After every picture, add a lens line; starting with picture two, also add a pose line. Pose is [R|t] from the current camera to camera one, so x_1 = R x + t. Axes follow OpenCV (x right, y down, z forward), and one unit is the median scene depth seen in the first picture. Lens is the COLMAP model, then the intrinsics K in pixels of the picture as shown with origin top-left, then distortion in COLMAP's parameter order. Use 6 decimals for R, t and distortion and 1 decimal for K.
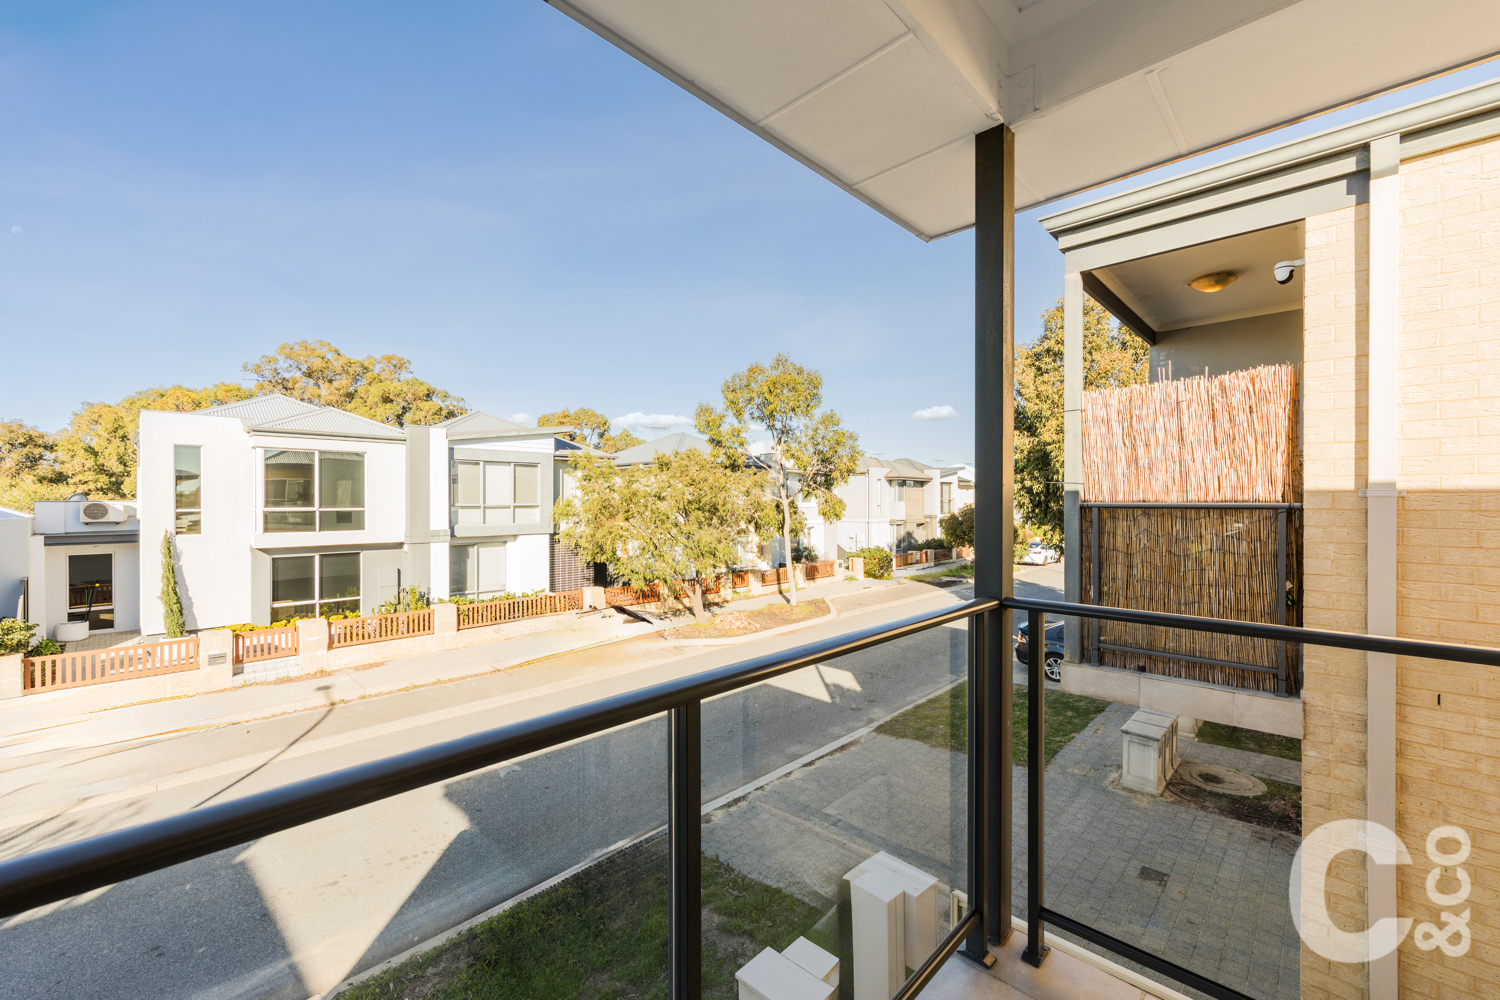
lens RADIAL K [[608.9, 0, 751.3], [0, 608.9, 499.6], [0, 0, 1]] dist [-0.001515, -0.000024]
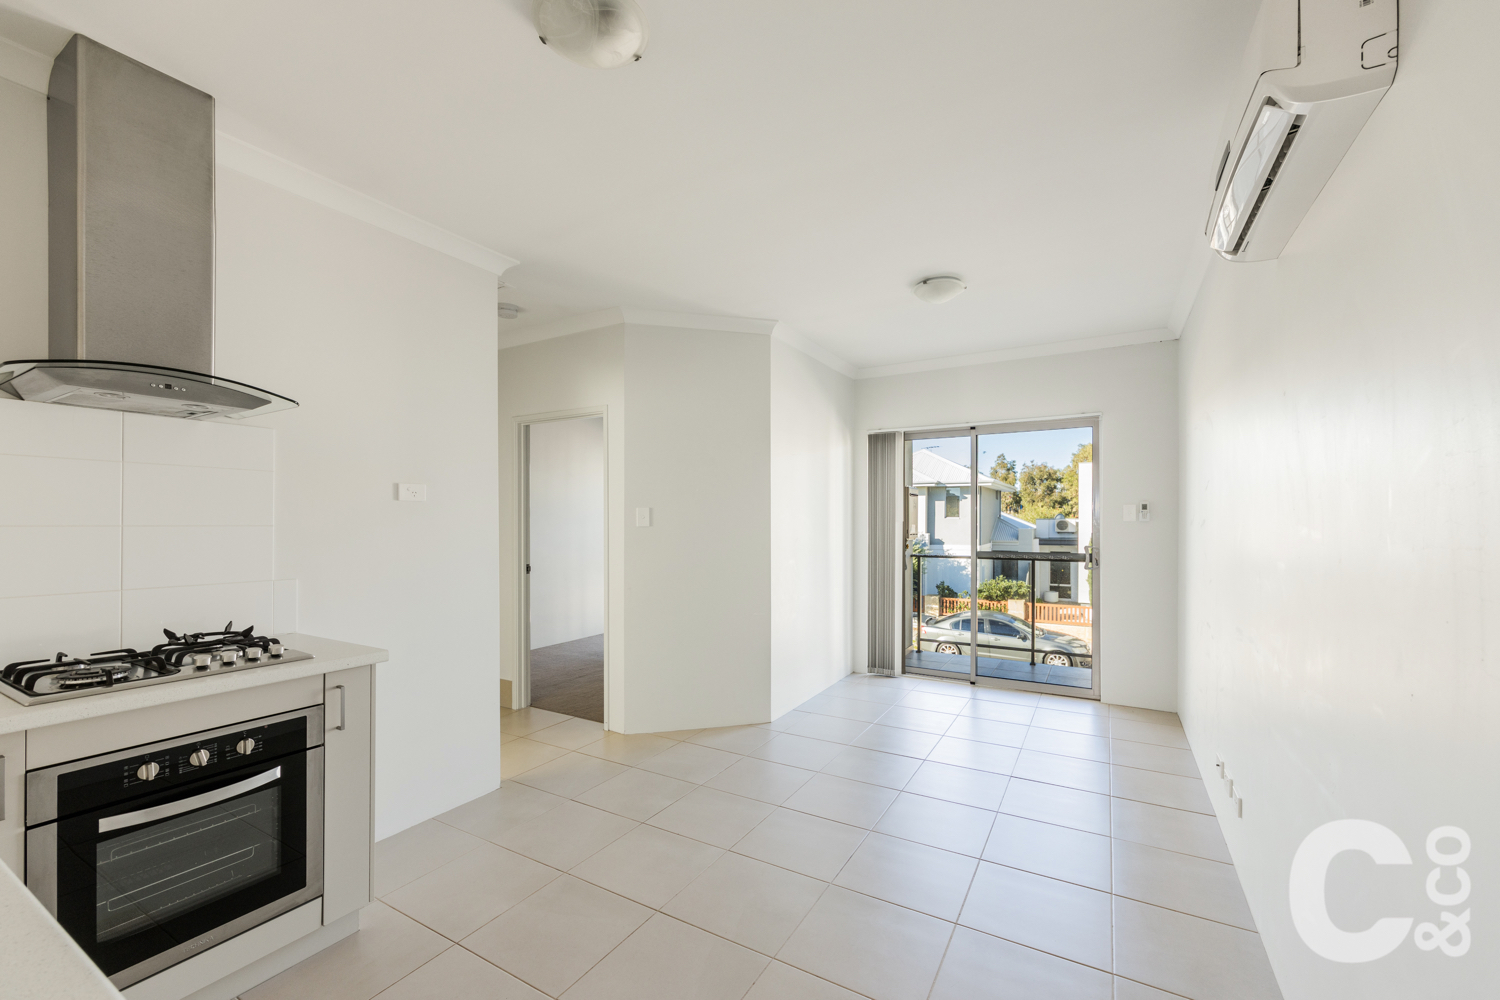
lens RADIAL K [[608.9, 0, 751.4], [0, 608.9, 513.5], [0, 0, 1]] dist [-0.001515, -0.000024]
pose [[0.235909, -0.004751, -0.971763, 0.314342], [0.000913, 0.999989, -0.004667, -0.006121], [0.971775, 0.000213, 0.235911, -0.197598]]
